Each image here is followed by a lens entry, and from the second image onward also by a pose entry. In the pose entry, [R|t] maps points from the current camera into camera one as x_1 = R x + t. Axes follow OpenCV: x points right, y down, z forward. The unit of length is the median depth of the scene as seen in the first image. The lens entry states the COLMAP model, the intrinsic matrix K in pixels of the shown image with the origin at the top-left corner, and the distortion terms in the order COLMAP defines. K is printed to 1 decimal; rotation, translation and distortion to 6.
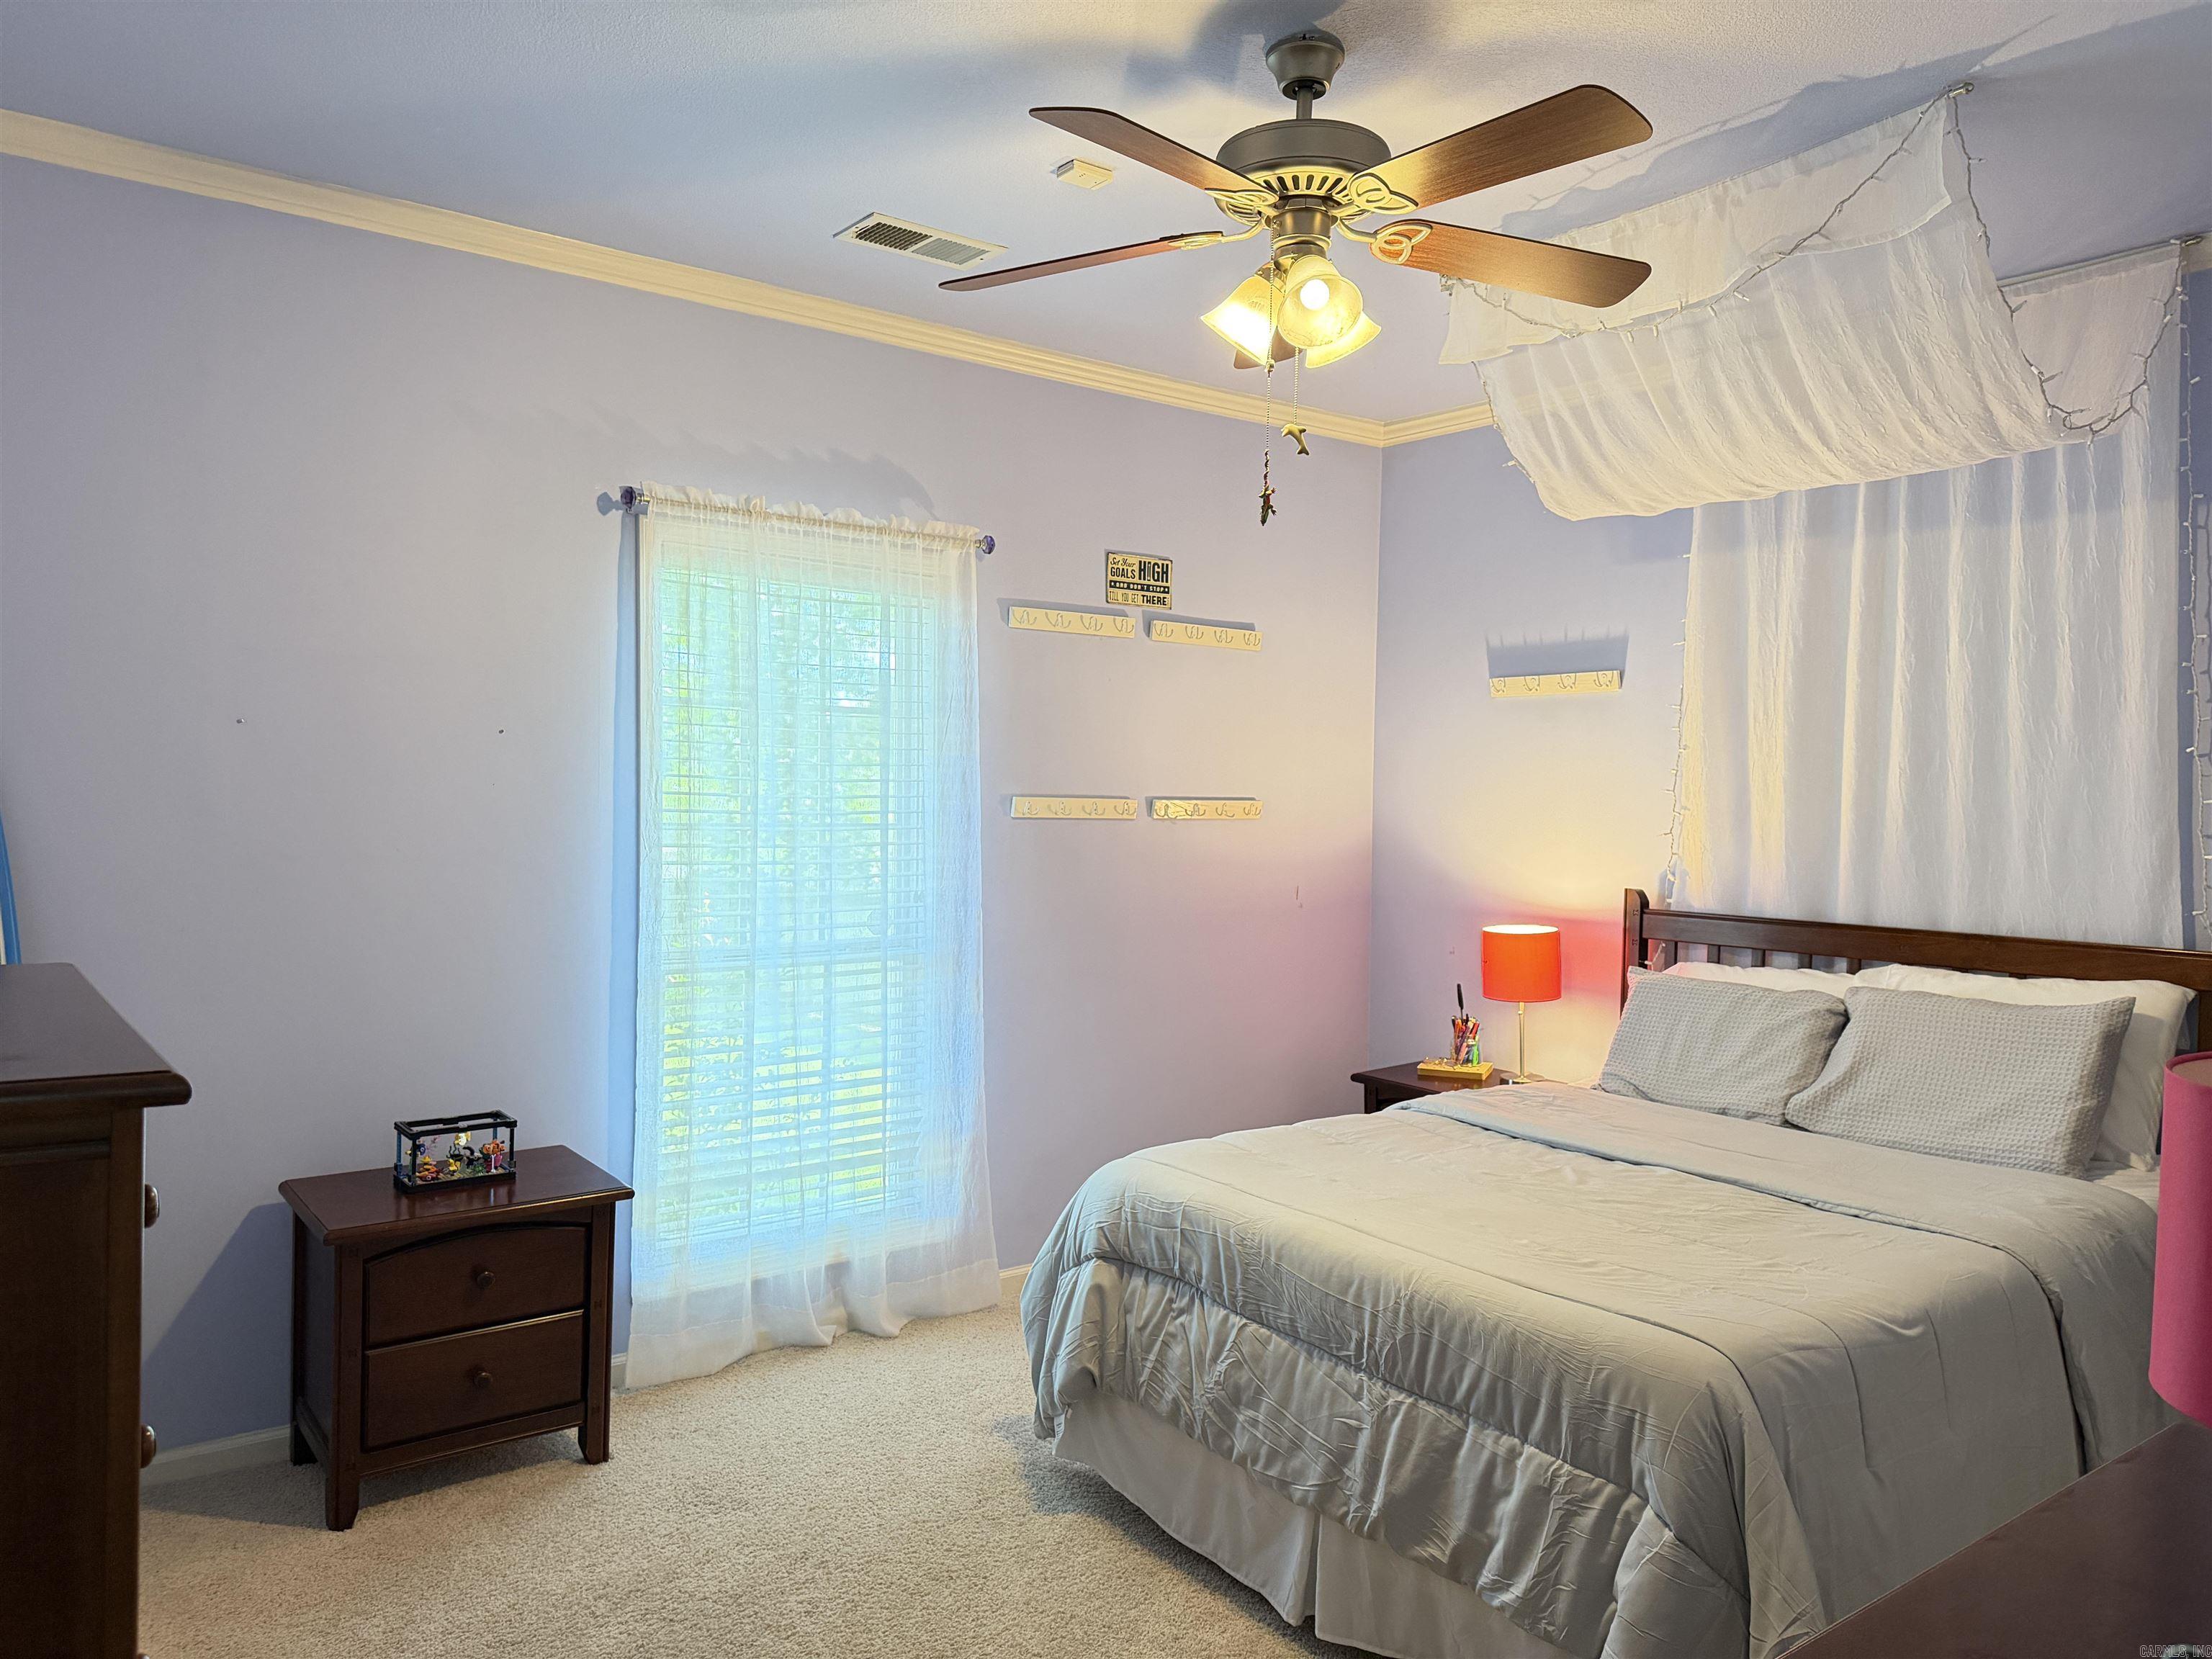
lens RADIAL K [[1583.3, 0, 1092.0], [0, 1583.3, 838.4], [0, 0, 1]] dist [0.077935, -0.063368]
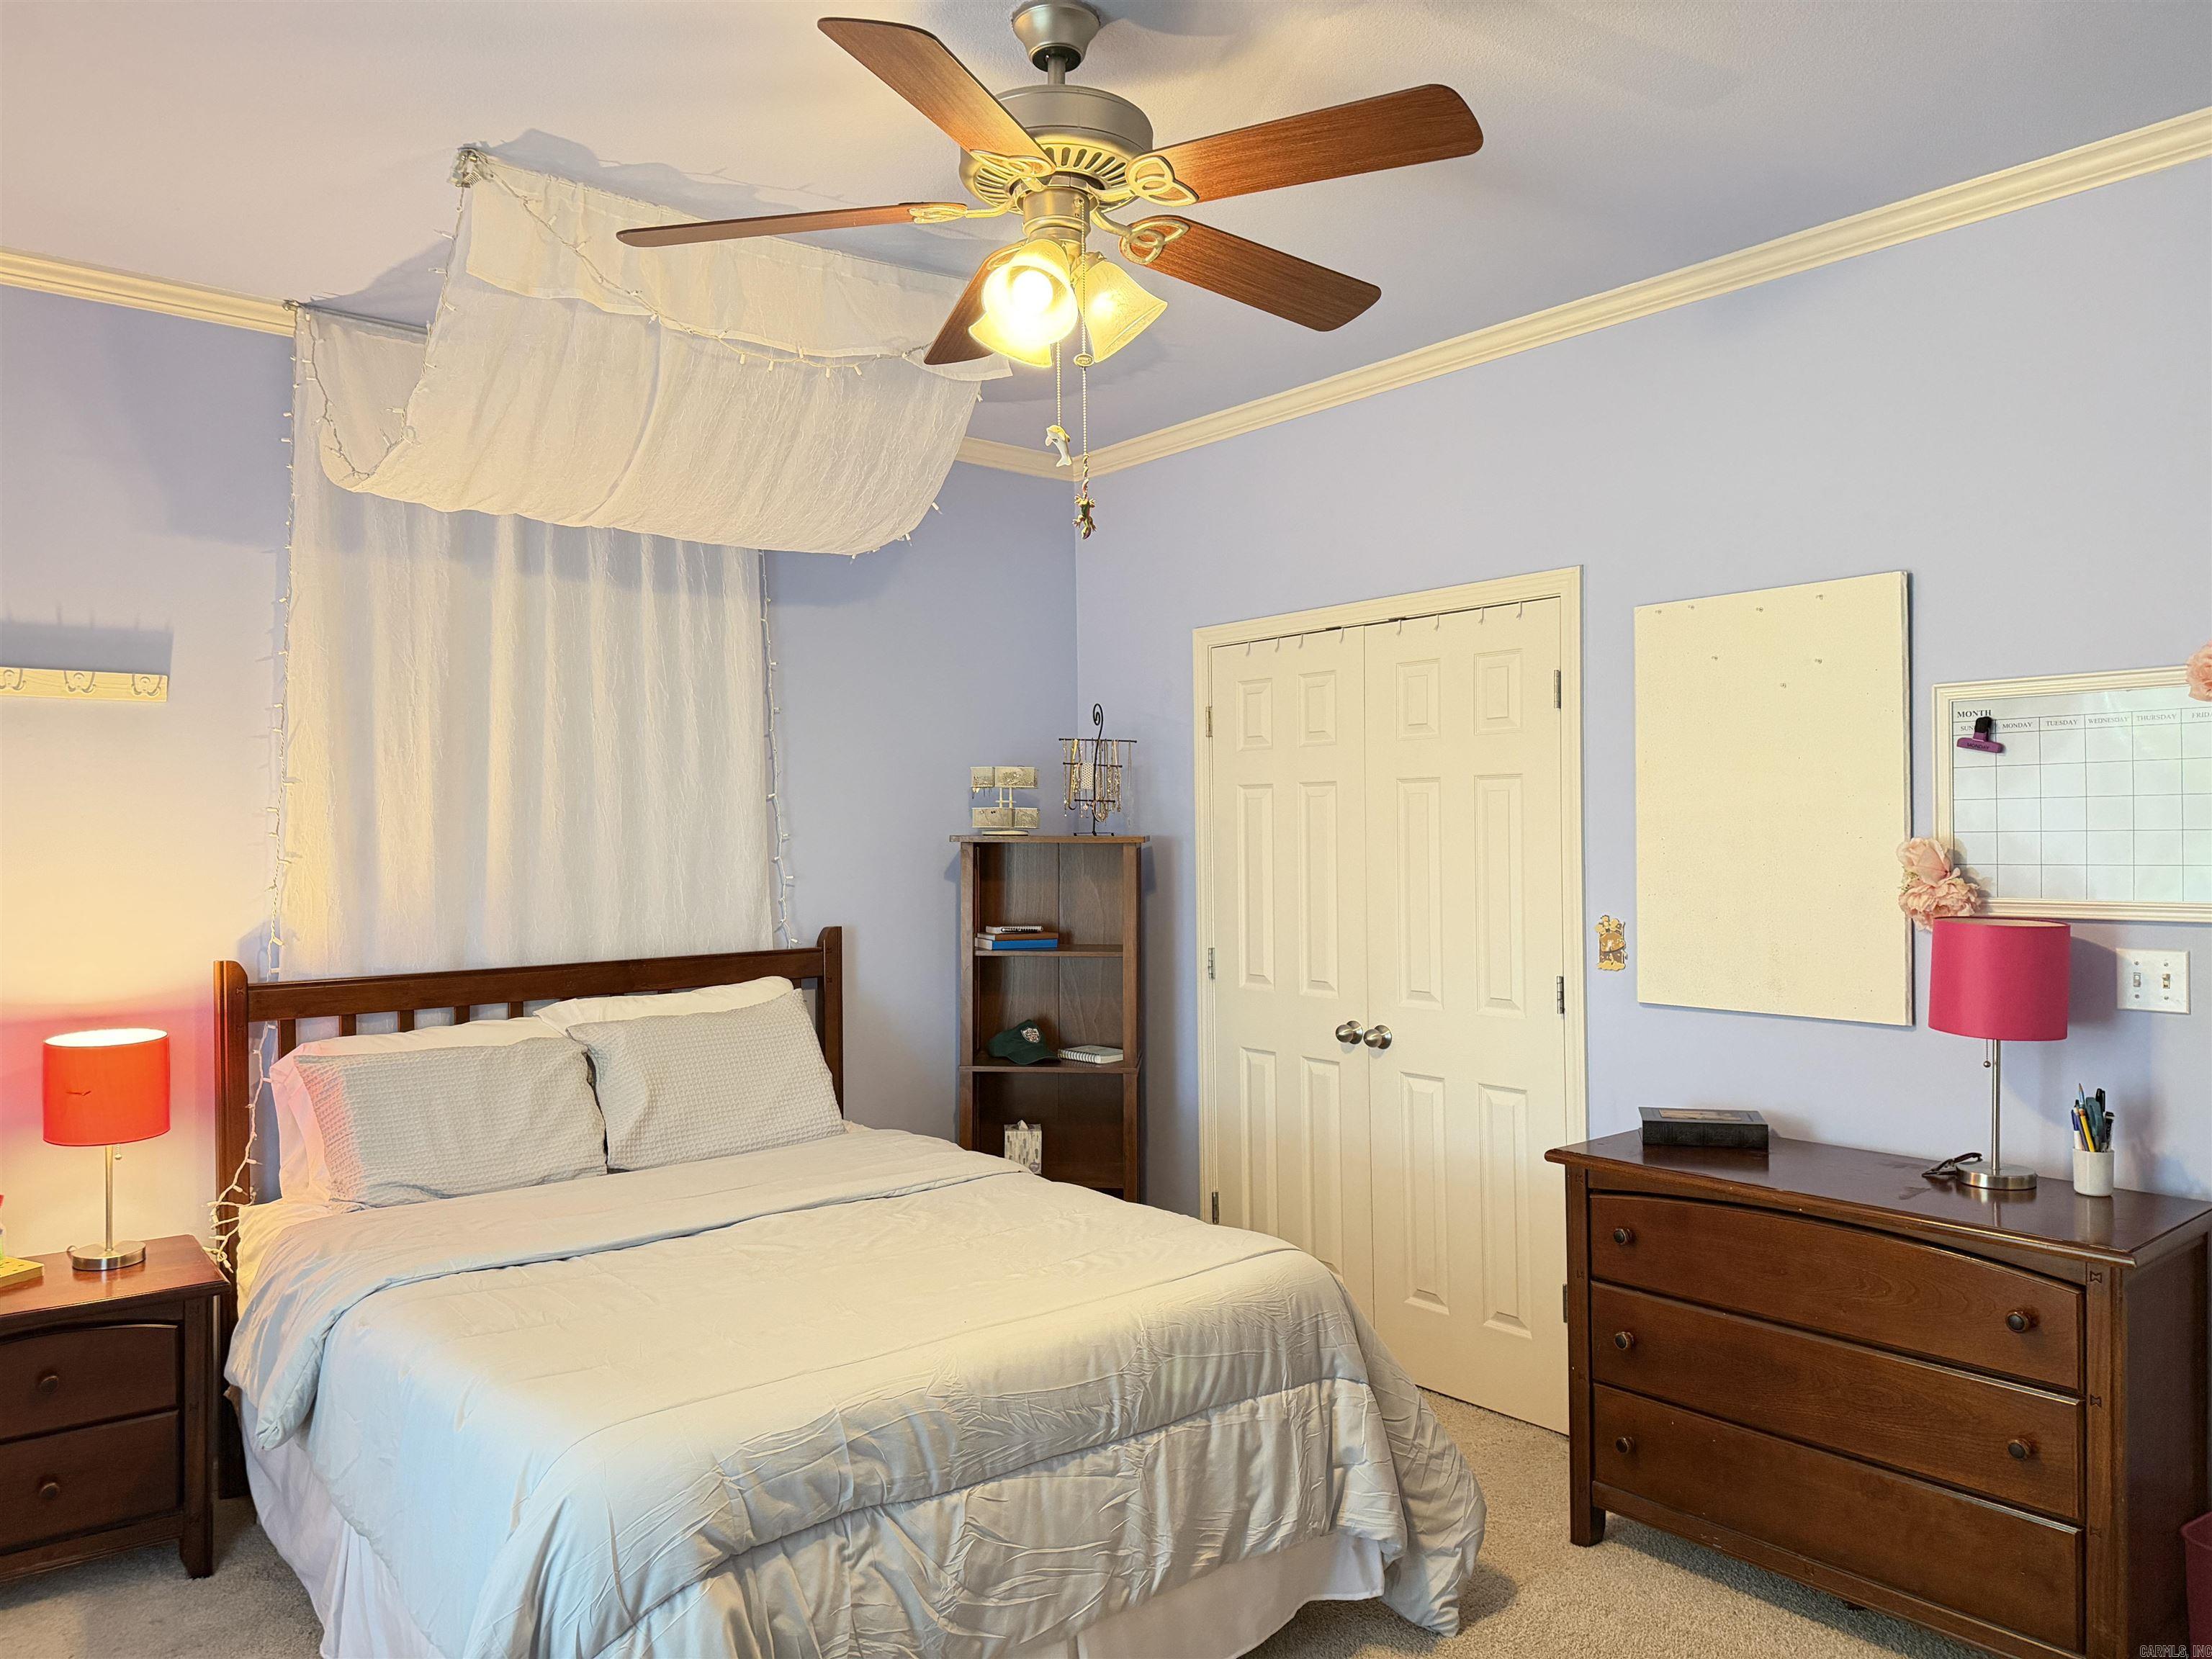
lens RADIAL K [[1583.3, 0, 1092.0], [0, 1583.3, 838.4], [0, 0, 1]] dist [0.077935, -0.063368]
pose [[-0.056577, -0.020414, 0.998190, -0.680044], [0.038158, 0.999016, 0.022594, -0.043960], [-0.997669, 0.039367, -0.055742, 0.919396]]
